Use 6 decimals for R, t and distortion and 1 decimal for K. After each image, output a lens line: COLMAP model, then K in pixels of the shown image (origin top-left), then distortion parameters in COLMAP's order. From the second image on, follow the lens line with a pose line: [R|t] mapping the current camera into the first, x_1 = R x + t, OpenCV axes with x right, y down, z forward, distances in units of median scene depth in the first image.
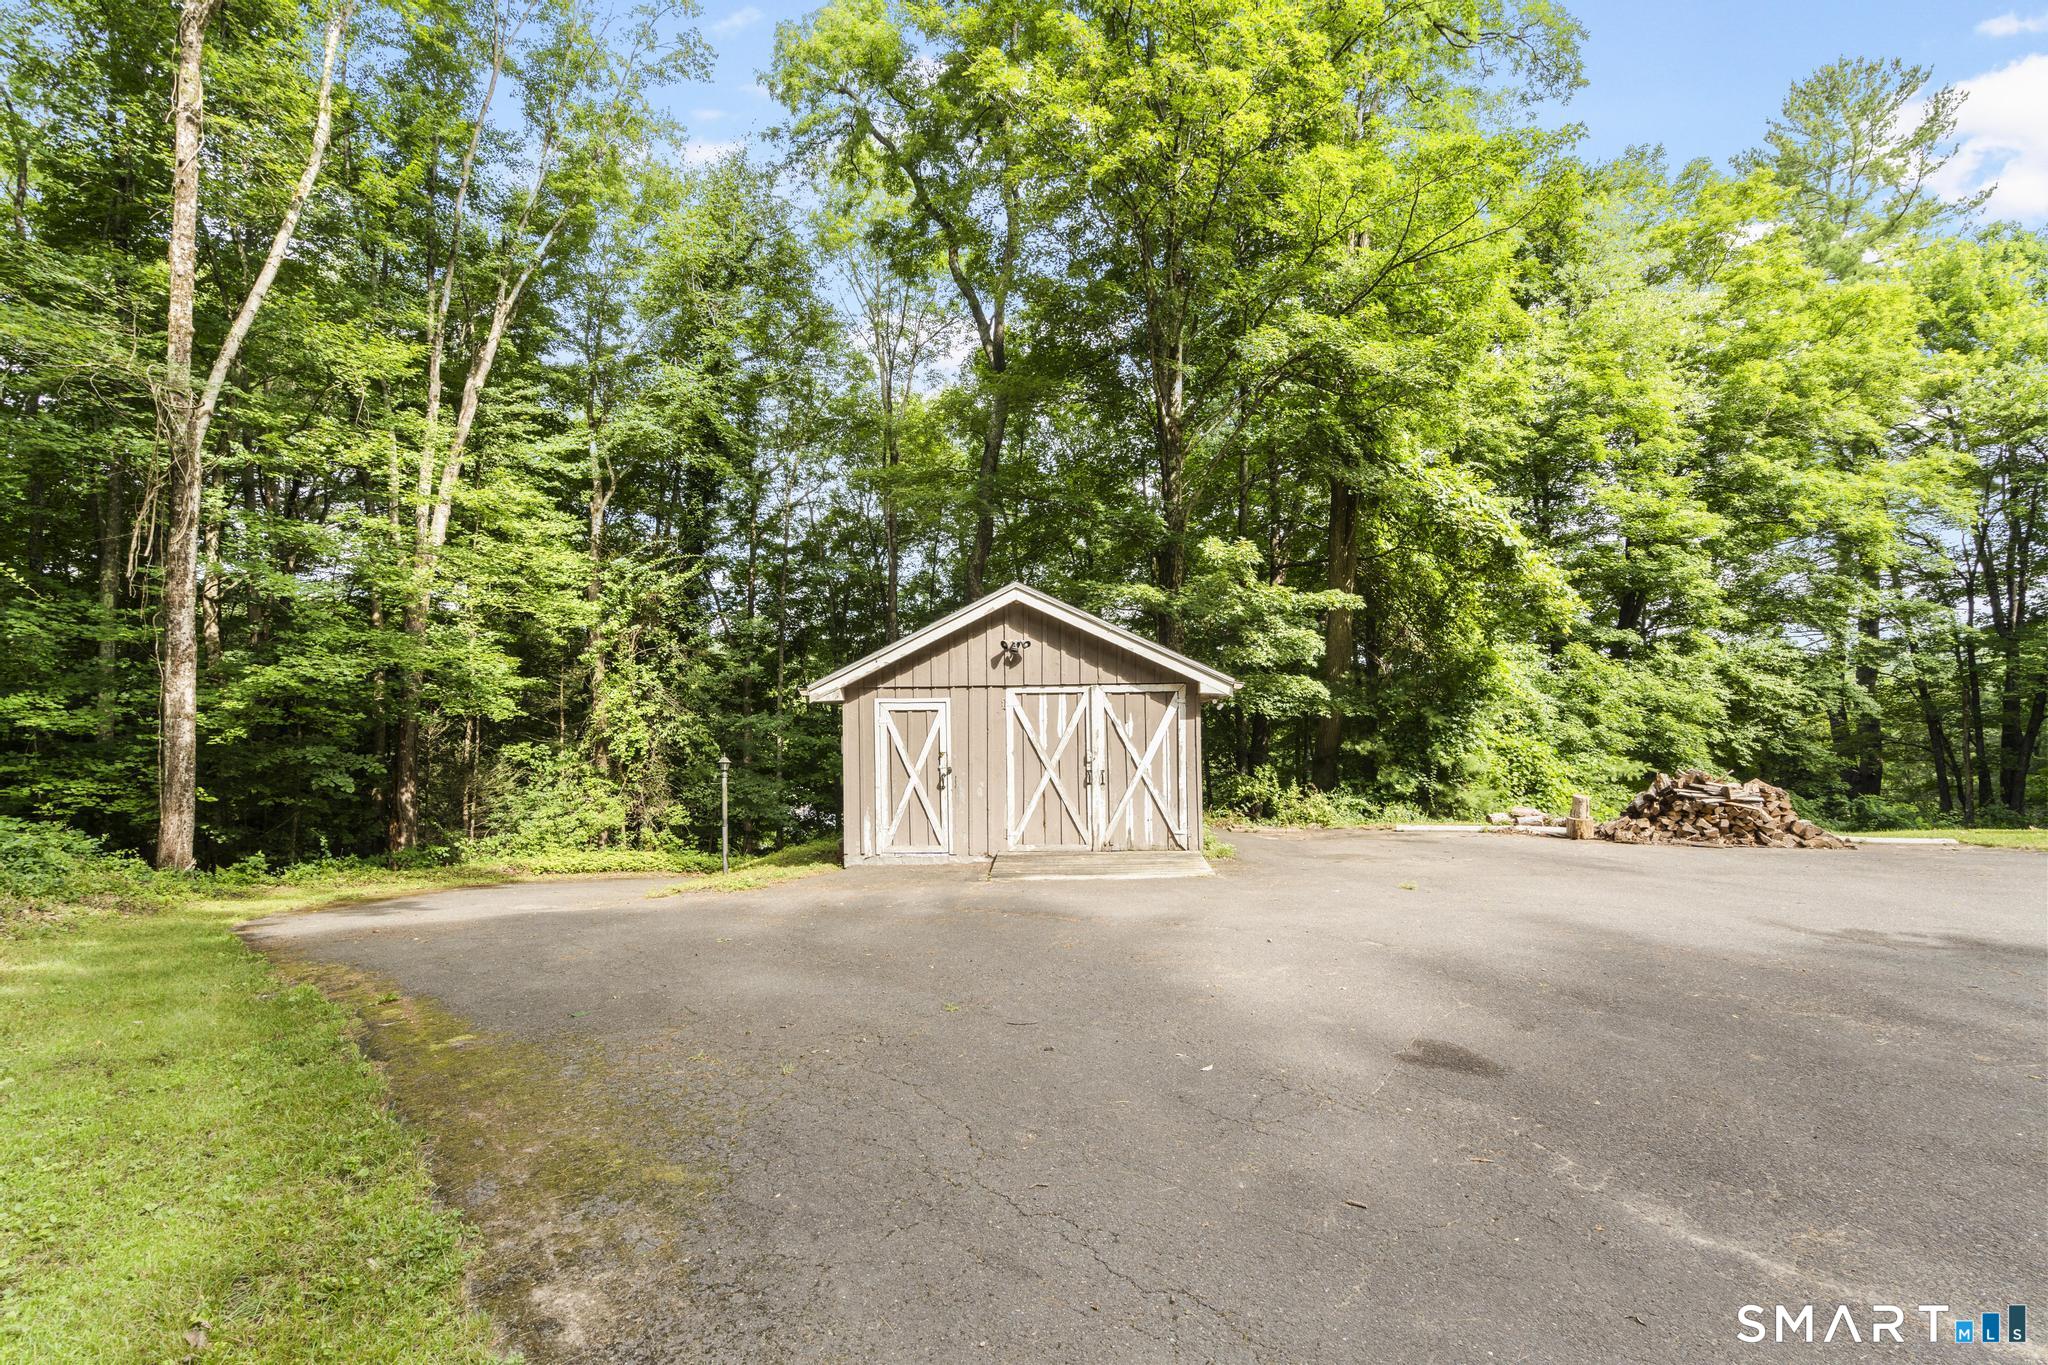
lens RADIAL K [[918.0, 0, 1021.1], [0, 918.0, 688.4], [0, 0, 1]] dist [-0.008220, 0.003825]
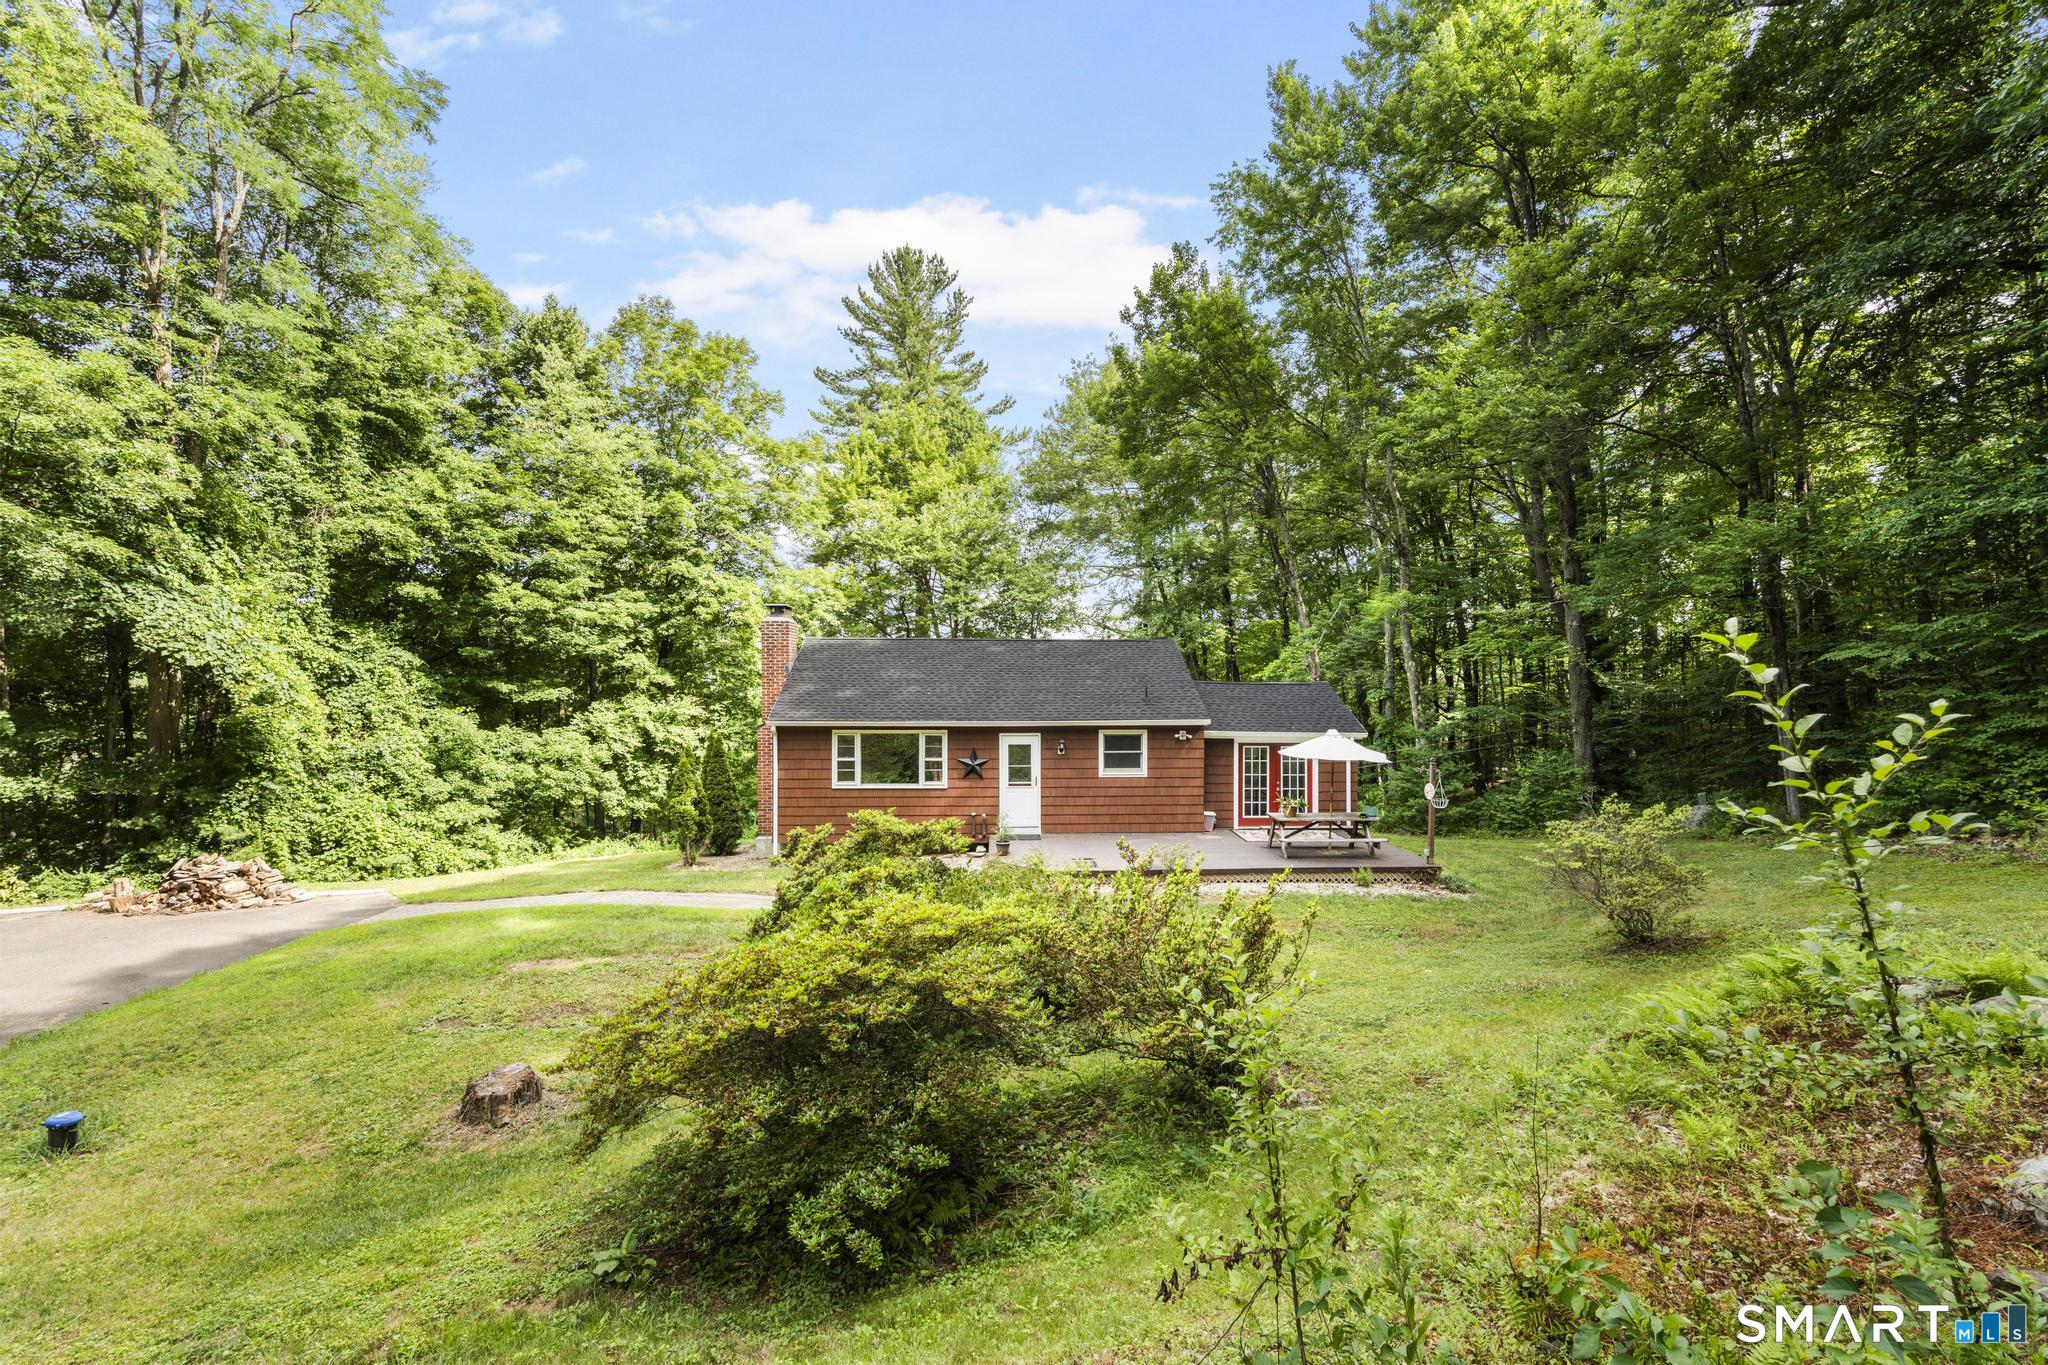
lens RADIAL K [[918.0, 0, 1018.6], [0, 918.0, 680.5], [0, 0, 1]] dist [-0.008220, 0.003825]
pose [[0.845707, 0.001241, 0.533646, 0.513480], [-0.006022, 0.999956, 0.007217, -0.094746], [-0.533614, -0.009316, 0.845677, -0.406758]]
